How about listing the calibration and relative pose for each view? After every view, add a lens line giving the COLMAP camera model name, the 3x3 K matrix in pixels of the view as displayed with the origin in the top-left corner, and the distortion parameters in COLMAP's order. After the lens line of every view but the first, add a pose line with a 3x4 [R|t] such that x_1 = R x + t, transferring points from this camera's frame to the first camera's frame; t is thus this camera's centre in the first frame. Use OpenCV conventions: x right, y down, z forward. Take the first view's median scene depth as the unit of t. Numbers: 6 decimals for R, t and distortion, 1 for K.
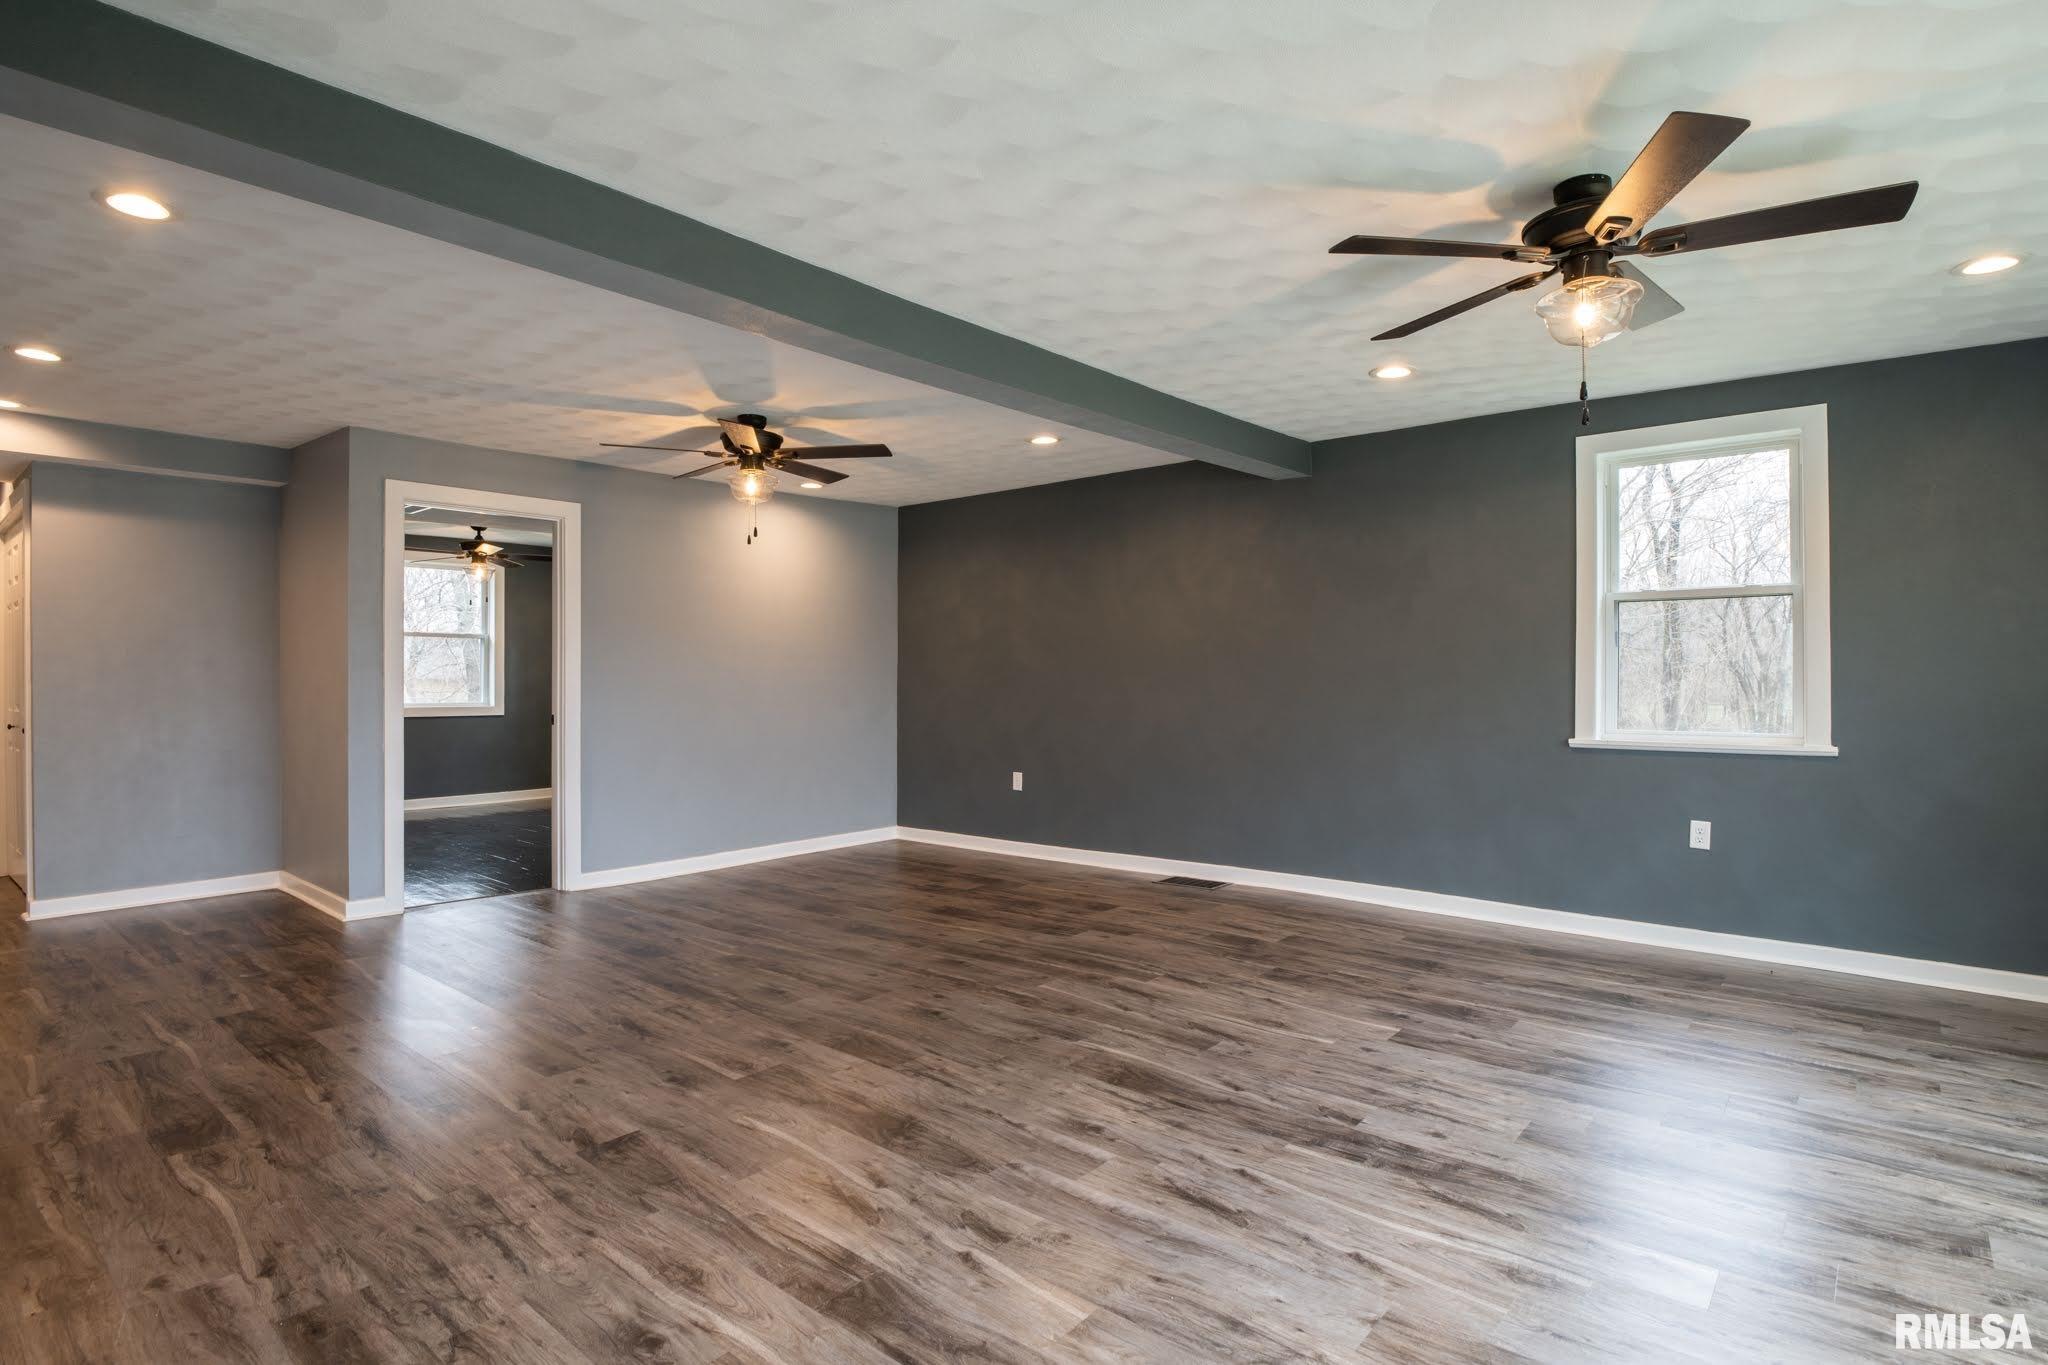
lens RADIAL K [[1049.6, 0, 1004.2], [0, 1049.6, 674.1], [0, 0, 1]] dist [-0.024342, -0.003260]
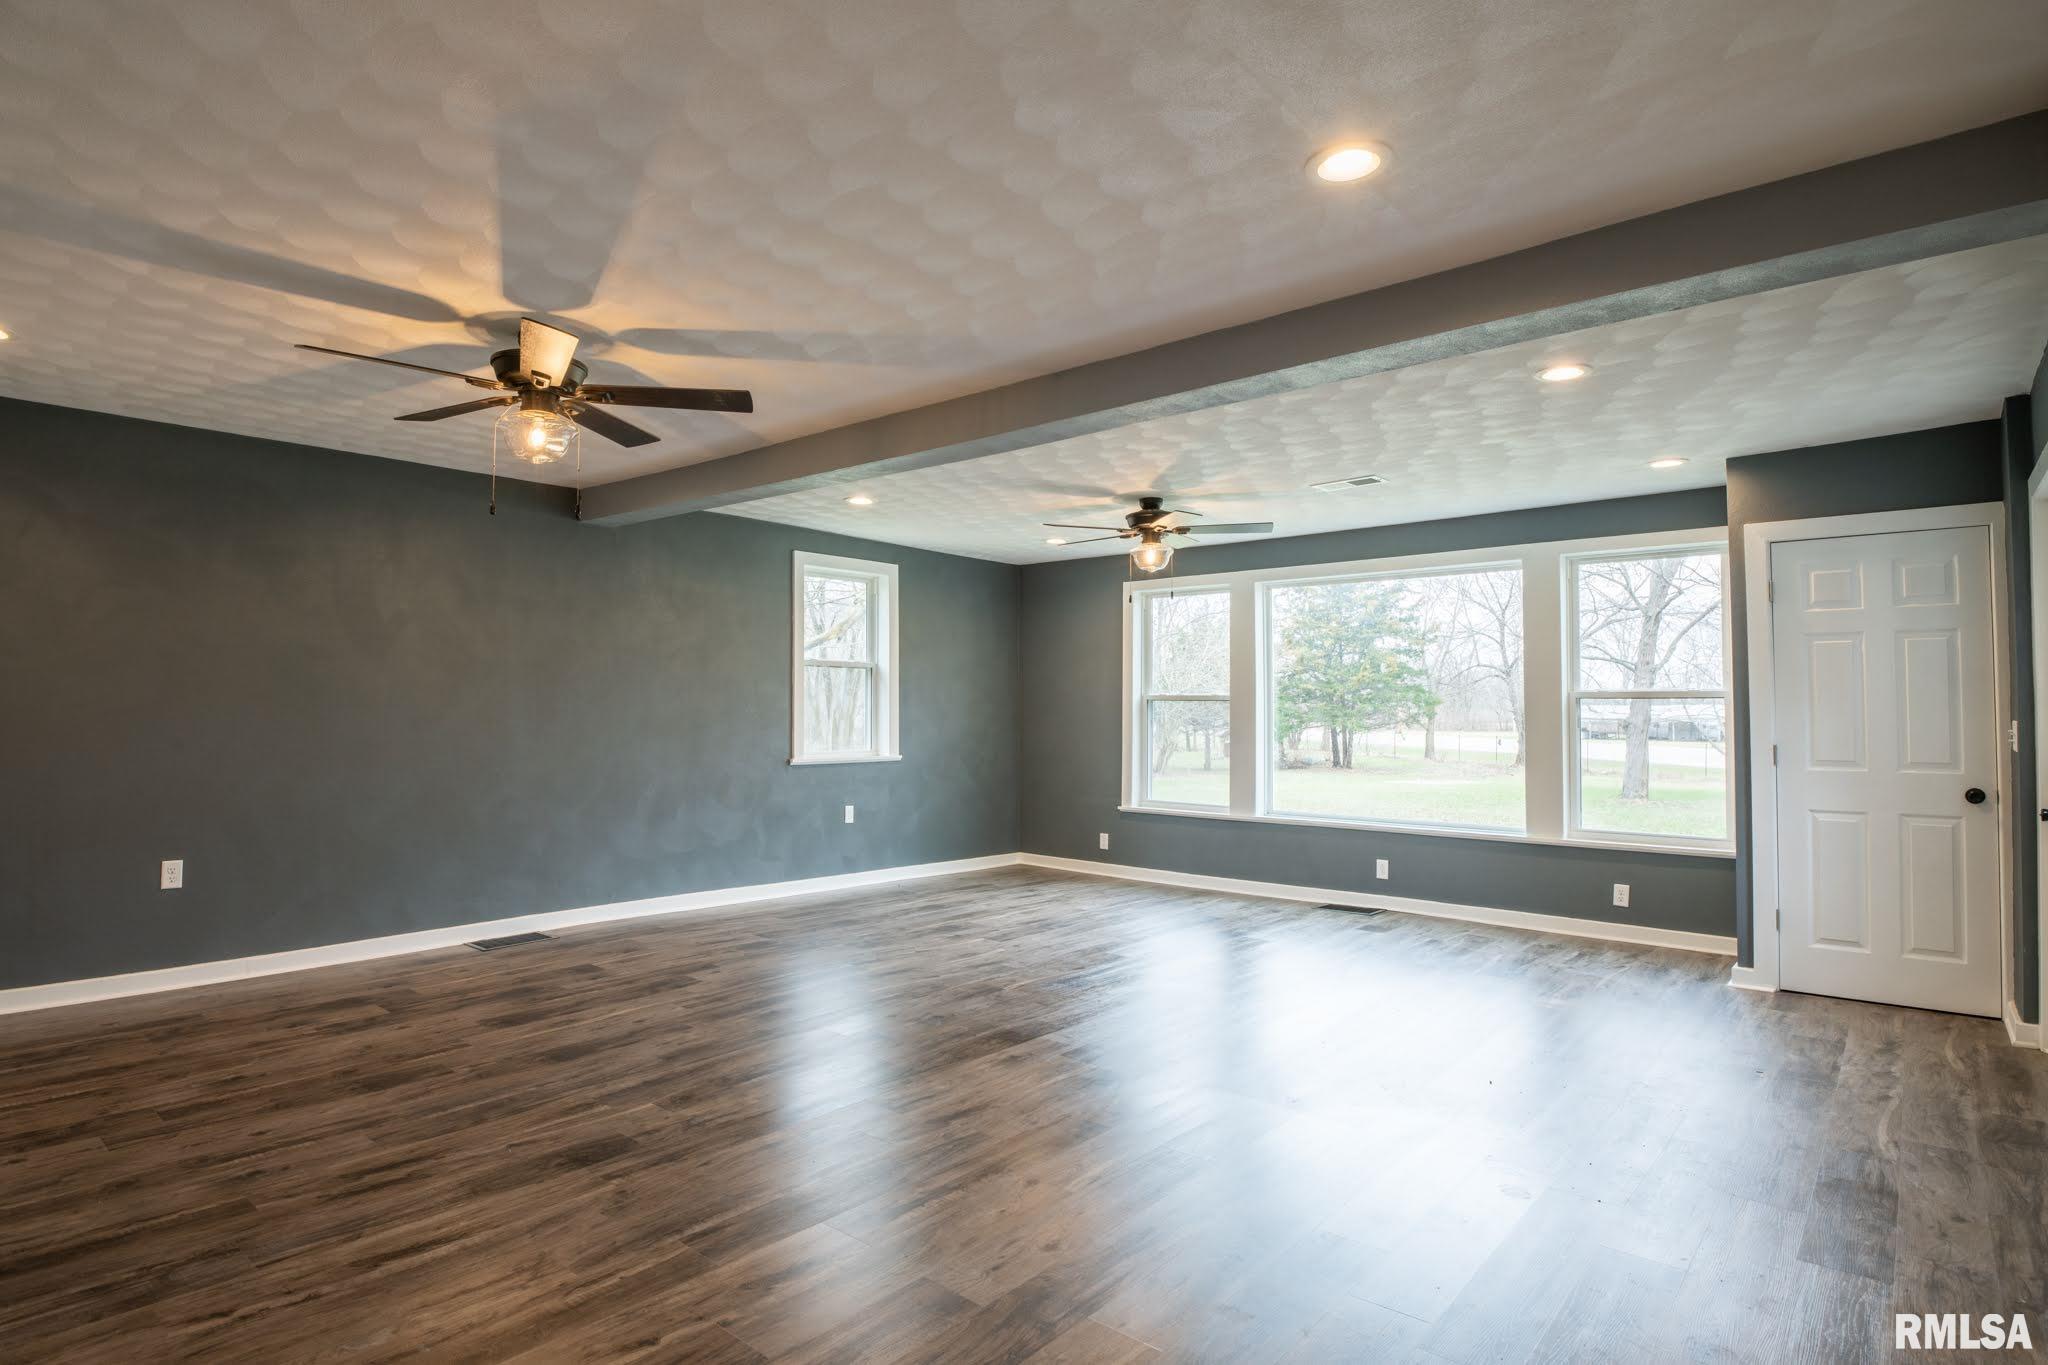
lens RADIAL K [[1083.9, 0, 1008.8], [0, 1083.9, 674.1], [0, 0, 1]] dist [-0.023136, -0.001038]
pose [[-0.009078, 0.036703, 0.999285, -1.223969], [-0.010029, 0.999273, -0.036794, -0.004214], [-0.999908, -0.010356, -0.008703, 0.919241]]
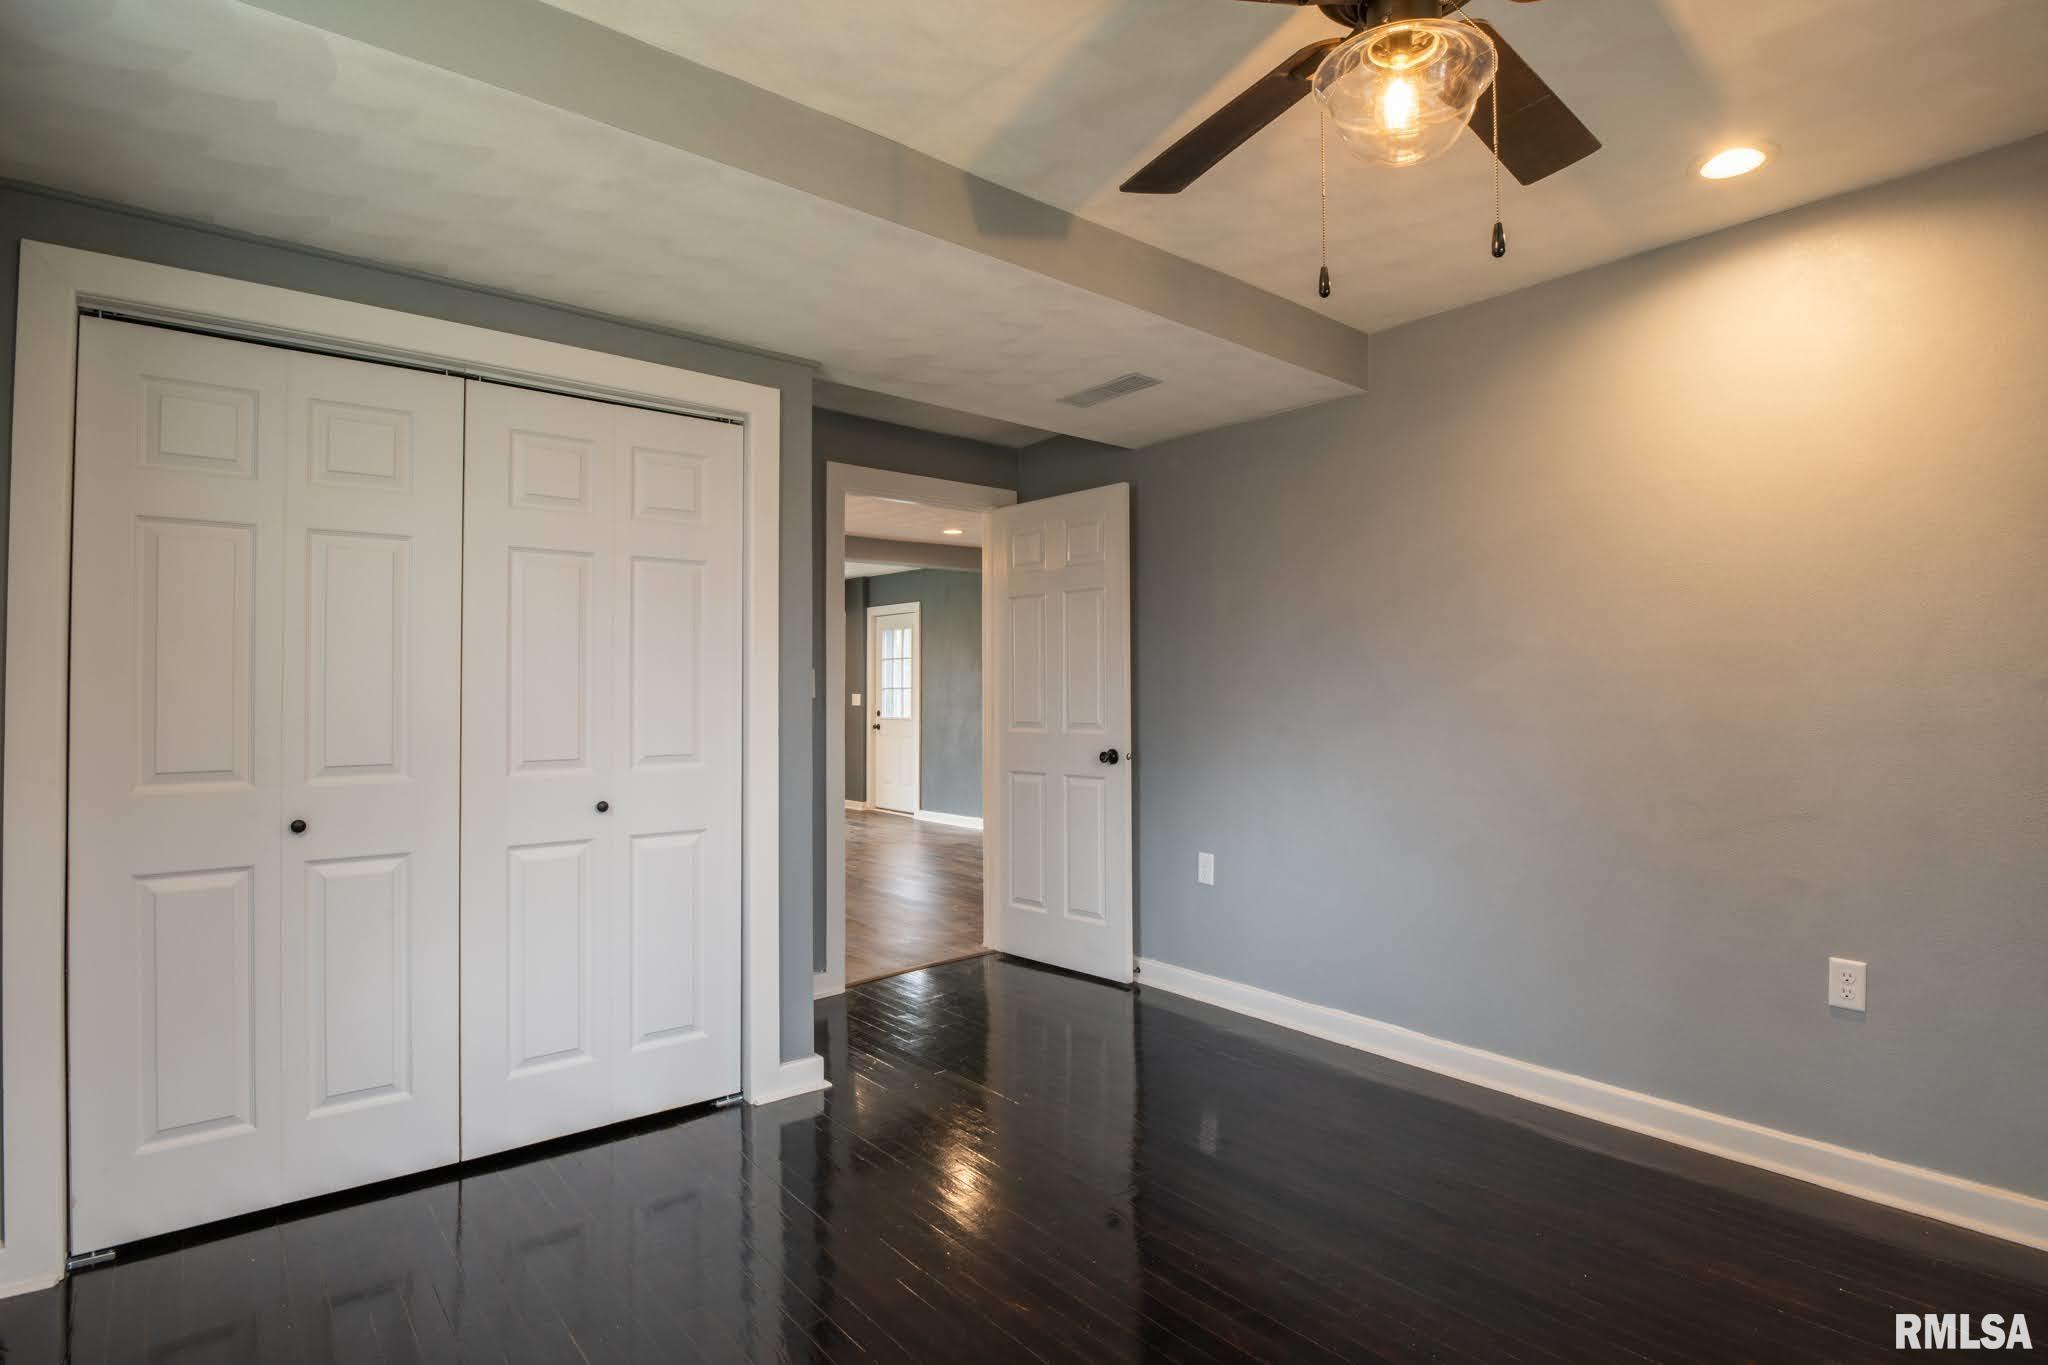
lens RADIAL K [[1016.2, 0, 1038.8], [0, 1016.2, 675.6], [0, 0, 1]] dist [-0.021796, -0.006567]
pose [[-0.988771, 0.004175, 0.149382, -1.076776], [0.001014, 0.999774, -0.021228, 0.002342], [-0.149437, -0.020839, -0.988552, 2.687360]]
